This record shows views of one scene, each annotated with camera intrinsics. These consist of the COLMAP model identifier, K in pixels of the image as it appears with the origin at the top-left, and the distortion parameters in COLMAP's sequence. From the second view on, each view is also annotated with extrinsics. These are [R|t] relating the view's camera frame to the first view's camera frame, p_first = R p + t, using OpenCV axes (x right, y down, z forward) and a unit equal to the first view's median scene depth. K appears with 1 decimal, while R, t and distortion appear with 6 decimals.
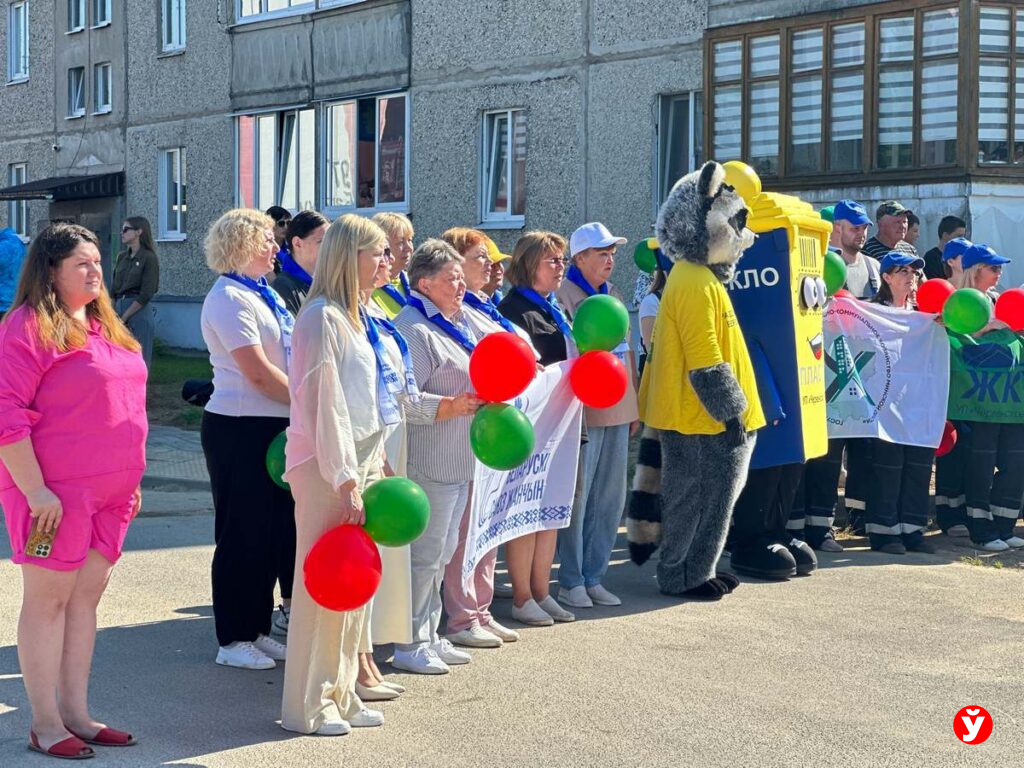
lens RADIAL K [[2266.0, 0, 570.8], [0, 2266.0, 436.0], [0, 0, 1]] dist [0.122510, 0.000000]
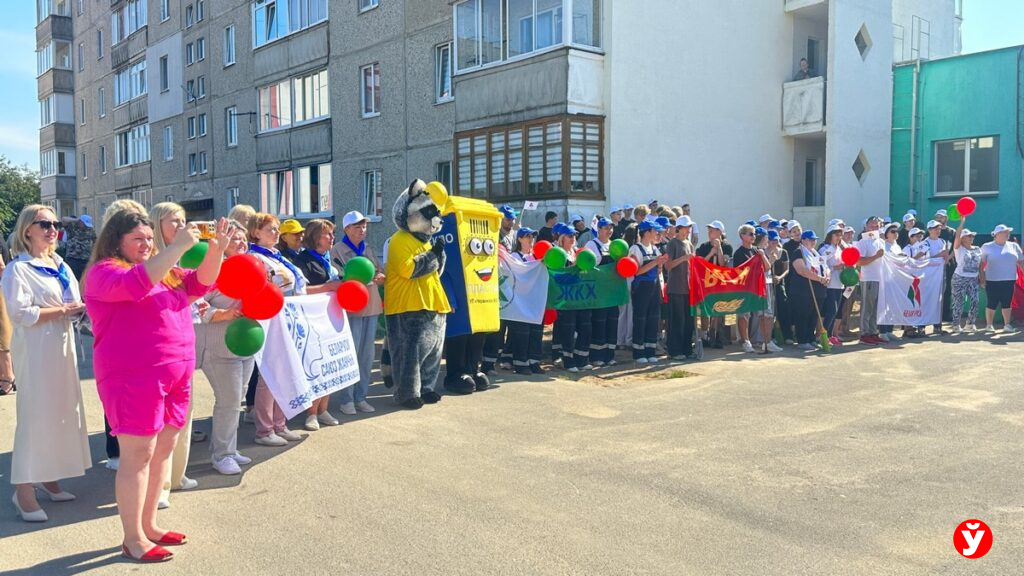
lens RADIAL K [[887.1, 0, 519.4], [0, 887.1, 296.6], [0, 0, 1]] dist [0.056104, -0.099292]
pose [[0.994561, -0.013133, 0.103329, 0.034072], [0.014139, 0.999859, -0.009014, -0.007245], [-0.103196, 0.010426, 0.994606, 0.125791]]
